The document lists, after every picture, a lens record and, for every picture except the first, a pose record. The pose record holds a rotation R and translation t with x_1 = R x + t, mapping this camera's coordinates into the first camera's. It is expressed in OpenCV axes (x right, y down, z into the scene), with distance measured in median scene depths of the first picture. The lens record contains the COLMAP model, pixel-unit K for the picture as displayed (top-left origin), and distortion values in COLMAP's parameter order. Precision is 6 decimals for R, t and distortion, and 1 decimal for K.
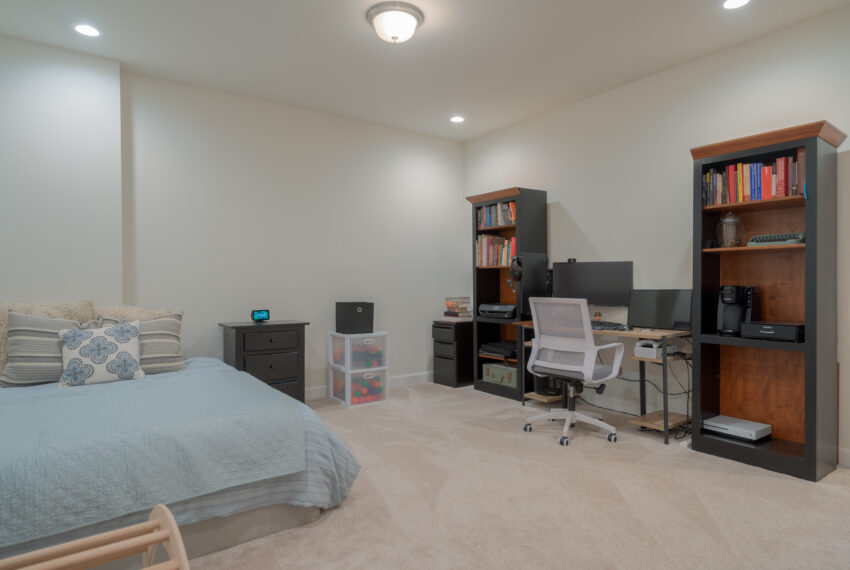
lens RADIAL K [[482.4, 0, 427.9], [0, 482.4, 287.0], [0, 0, 1]] dist [0.008163, 0.000516]
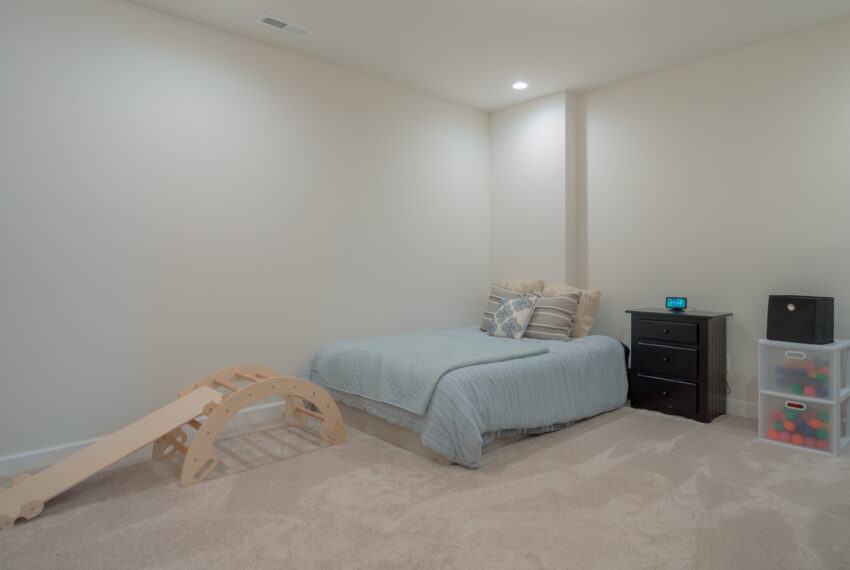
lens RADIAL K [[482.4, 0, 427.5], [0, 482.4, 276.3], [0, 0, 1]] dist [0.008163, 0.000516]
pose [[0.146973, 0.025245, -0.988818, 0.609485], [-0.009672, 0.999663, 0.024084, -0.011741], [0.989093, 0.006024, 0.147168, 0.501181]]
